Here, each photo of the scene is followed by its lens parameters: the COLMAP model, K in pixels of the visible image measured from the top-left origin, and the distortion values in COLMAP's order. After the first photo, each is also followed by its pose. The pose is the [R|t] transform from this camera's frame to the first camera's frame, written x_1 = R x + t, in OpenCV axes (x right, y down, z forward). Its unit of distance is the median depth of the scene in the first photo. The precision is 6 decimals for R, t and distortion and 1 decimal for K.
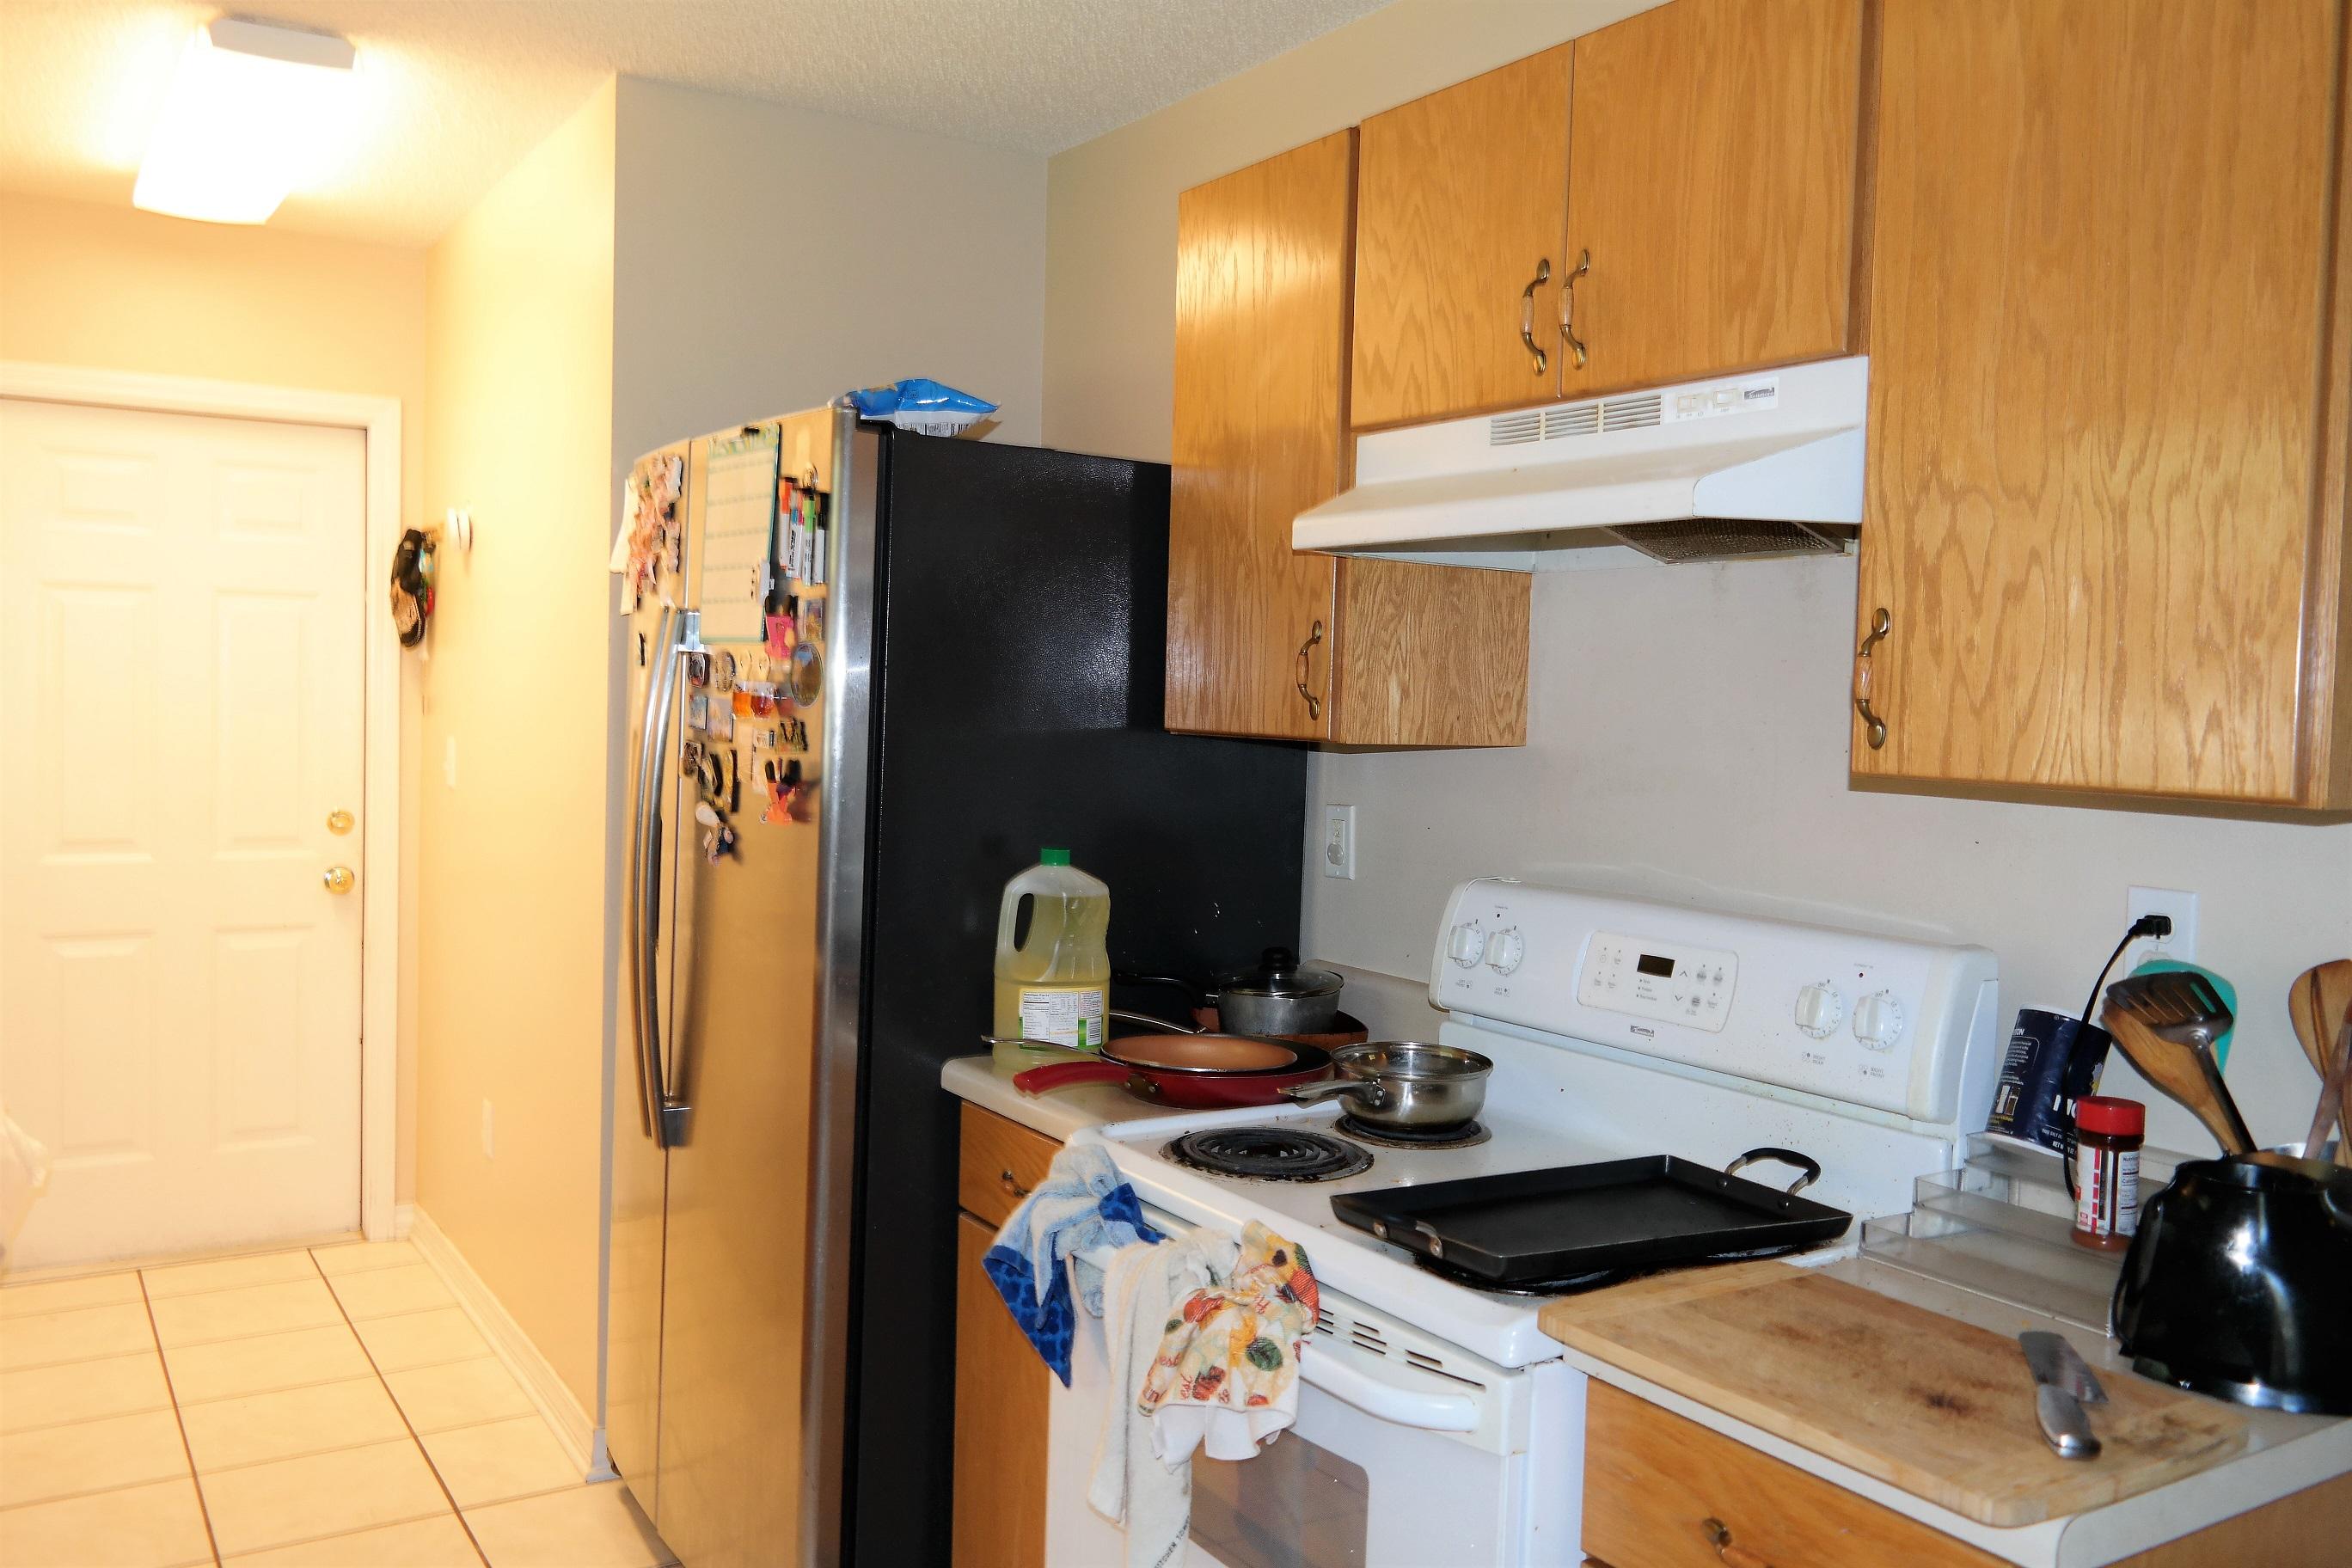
lens RADIAL K [[1879.3, 0, 1171.8], [0, 1879.3, 788.6], [0, 0, 1]] dist [-0.013539, 0.015842]
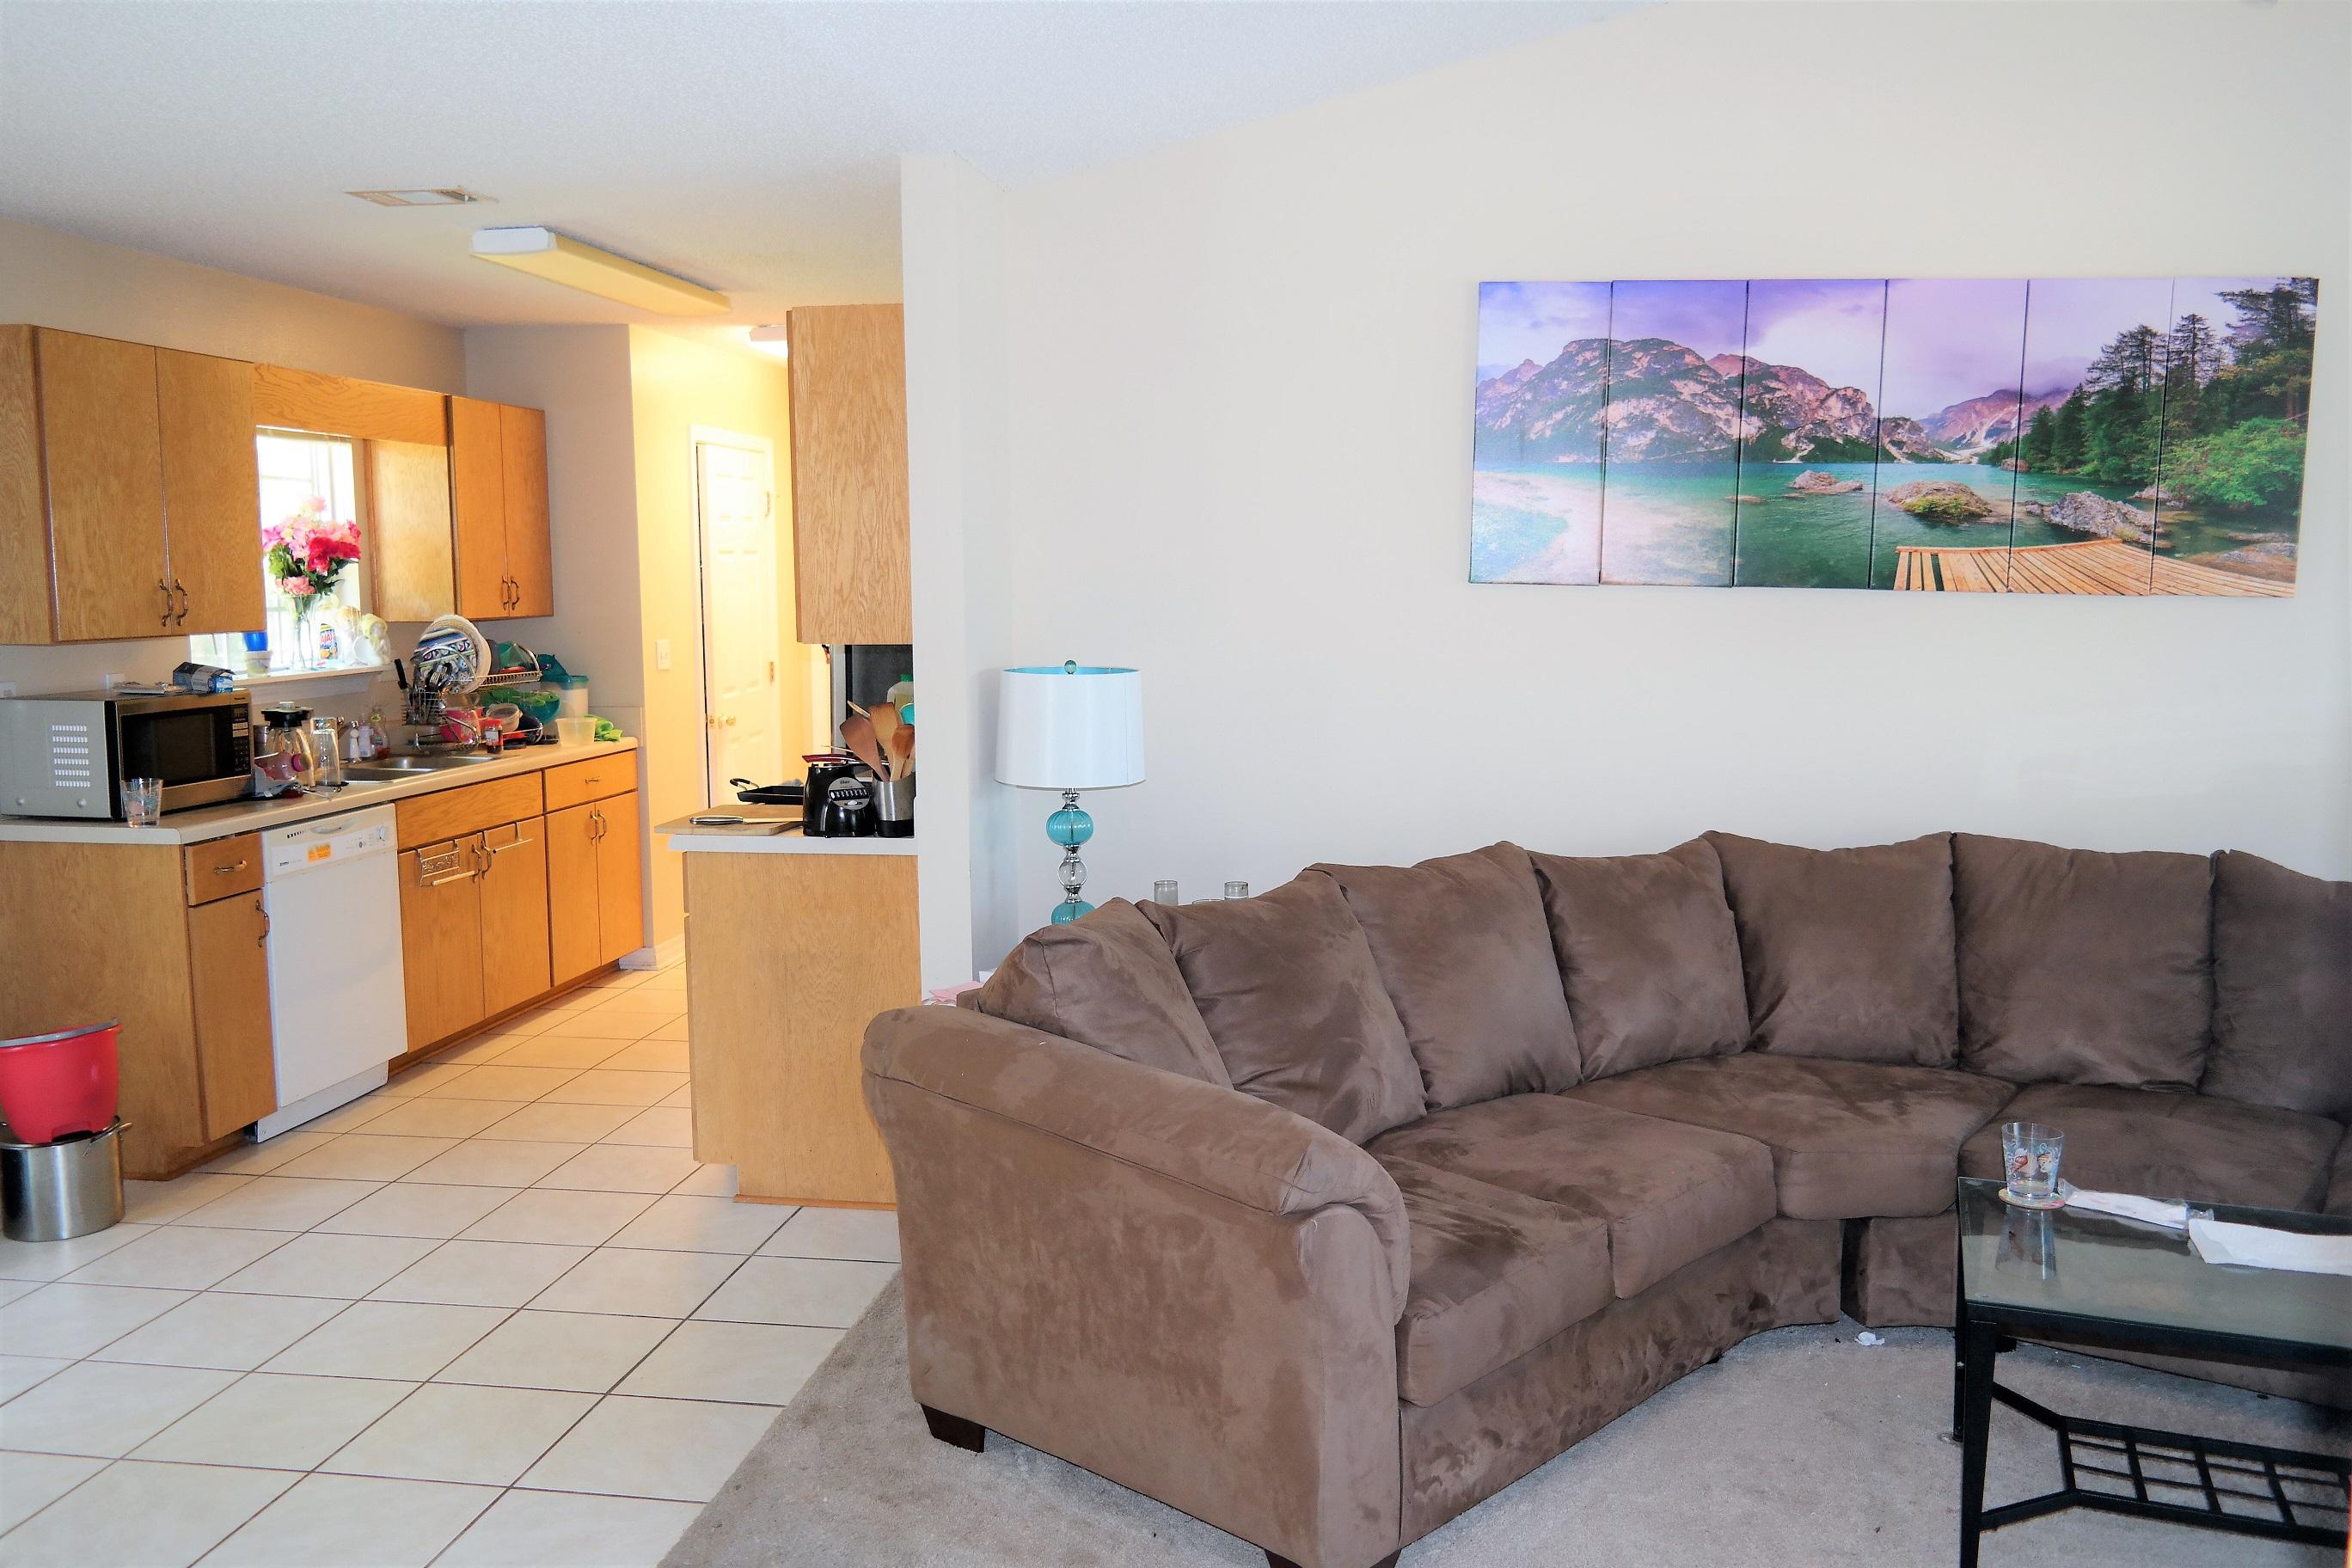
lens RADIAL K [[1879.3, 0, 1180.2], [0, 1879.3, 778.4], [0, 0, 1]] dist [-0.013539, 0.015842]
pose [[0.751888, 0.038531, -0.658164, 1.742982], [-0.004385, 0.998561, 0.053451, 0.034670], [0.659276, -0.037303, 0.750975, -0.533162]]
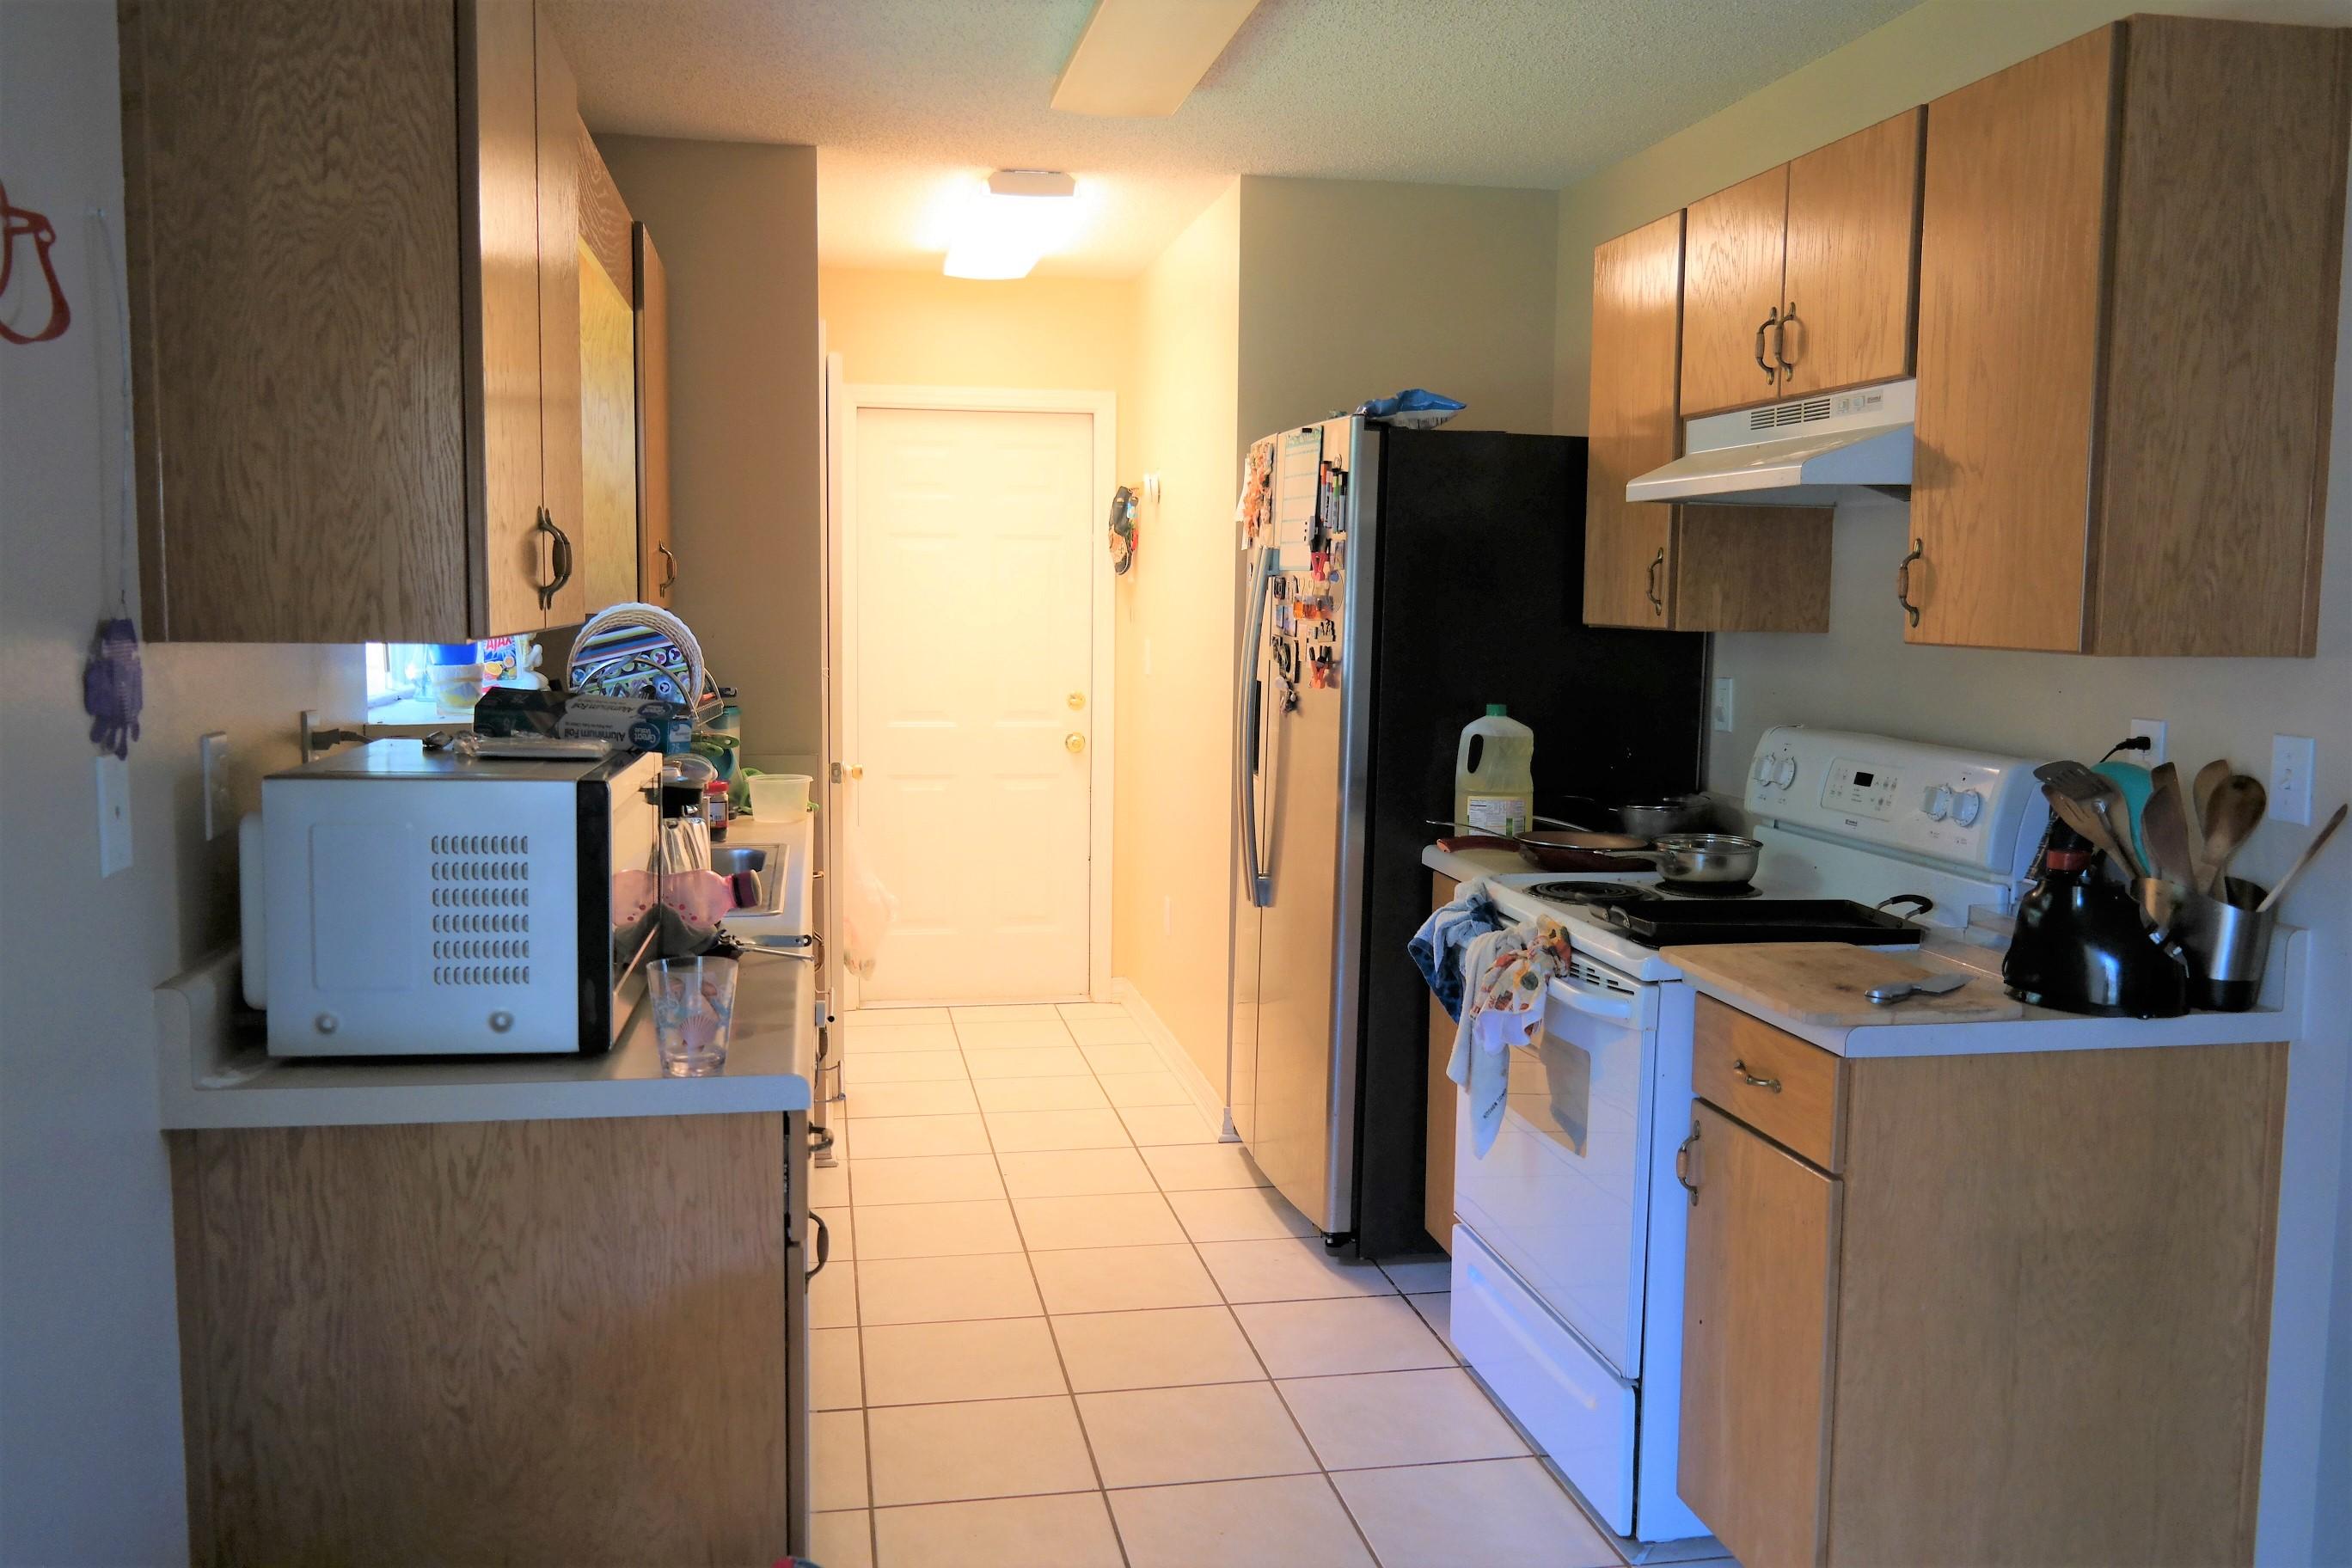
lens RADIAL K [[1879.3, 0, 1170.1], [0, 1879.3, 778.4], [0, 0, 1]] dist [-0.013539, 0.015842]
pose [[0.927883, 0.018608, -0.372407, 0.253945], [-0.002594, 0.999052, 0.043458, 0.026178], [0.372863, -0.039358, 0.927051, -0.479889]]
